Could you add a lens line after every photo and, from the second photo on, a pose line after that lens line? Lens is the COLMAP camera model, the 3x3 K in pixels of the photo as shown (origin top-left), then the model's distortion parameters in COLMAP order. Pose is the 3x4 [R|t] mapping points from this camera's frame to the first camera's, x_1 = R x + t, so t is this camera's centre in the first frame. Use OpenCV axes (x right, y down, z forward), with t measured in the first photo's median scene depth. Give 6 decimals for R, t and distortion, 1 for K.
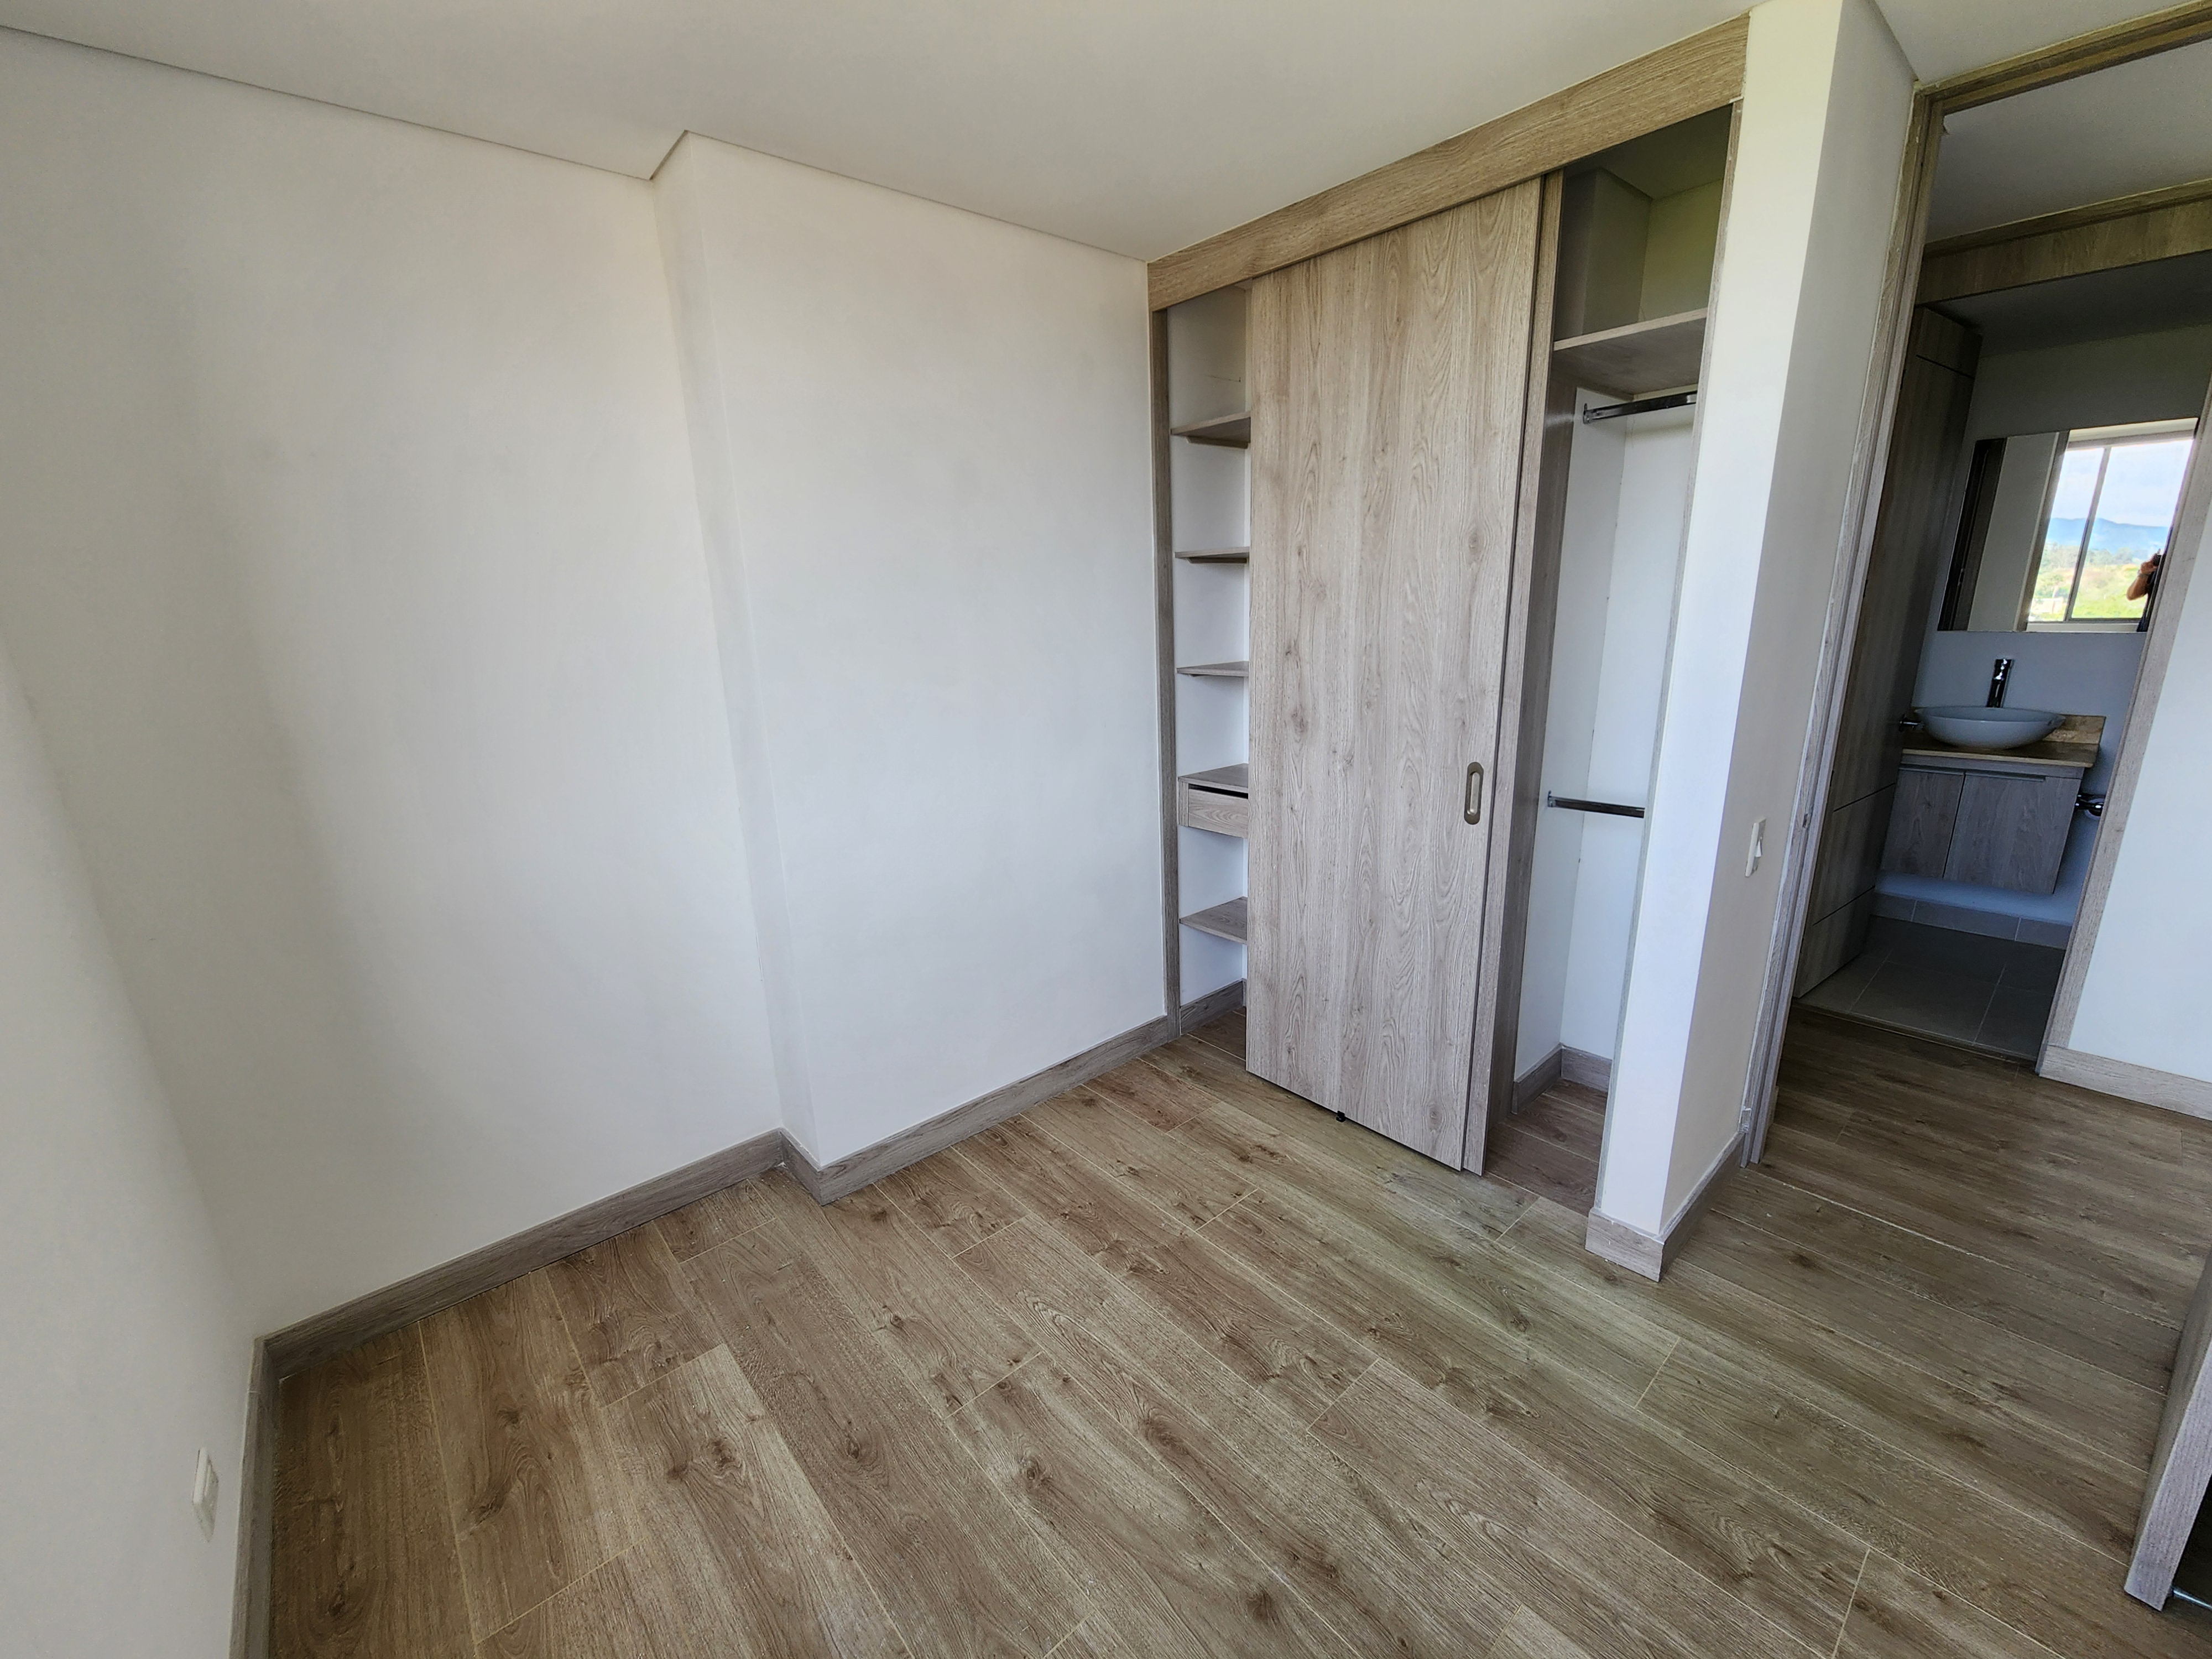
lens RADIAL K [[901.6, 0, 1099.6], [0, 901.6, 816.2], [0, 0, 1]] dist [-0.002418, 0.000049]
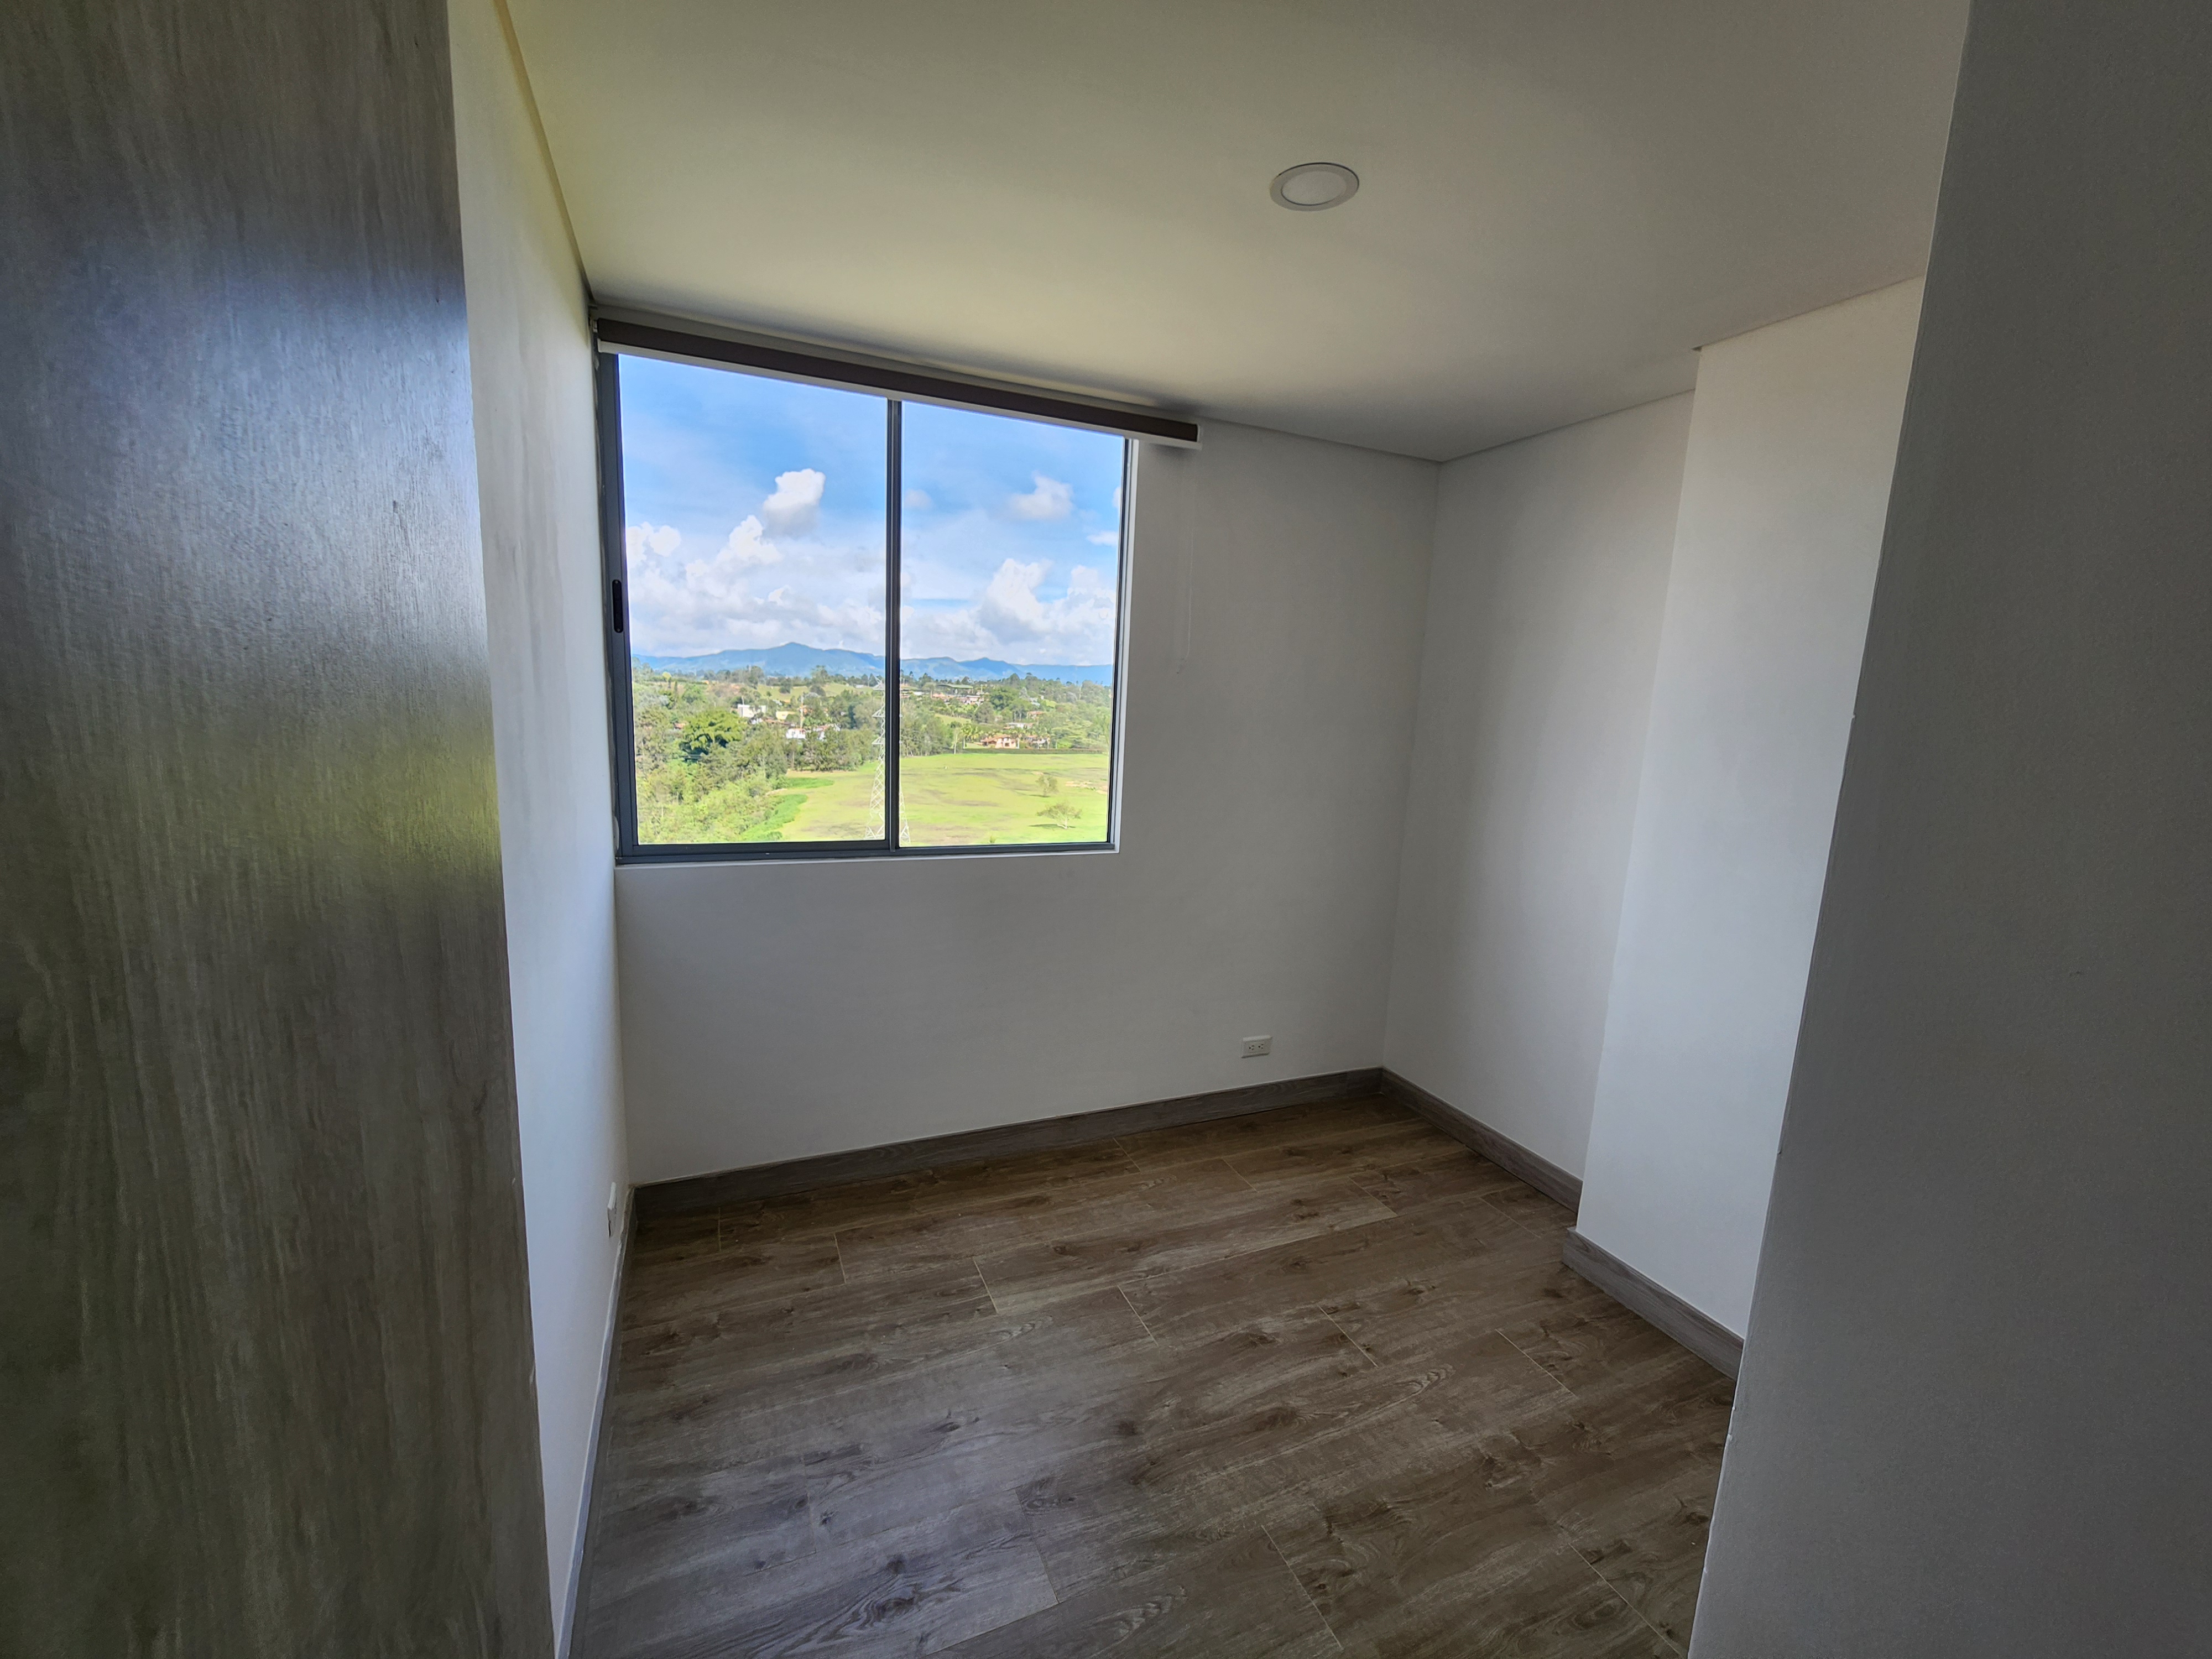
lens RADIAL K [[901.6, 0, 1107.0], [0, 901.6, 832.8], [0, 0, 1]] dist [-0.002418, 0.000049]
pose [[-0.295000, 0.166058, -0.940957, 1.034804], [-0.262064, 0.932957, 0.246806, -0.221737], [0.918857, 0.319398, -0.231704, 0.787546]]
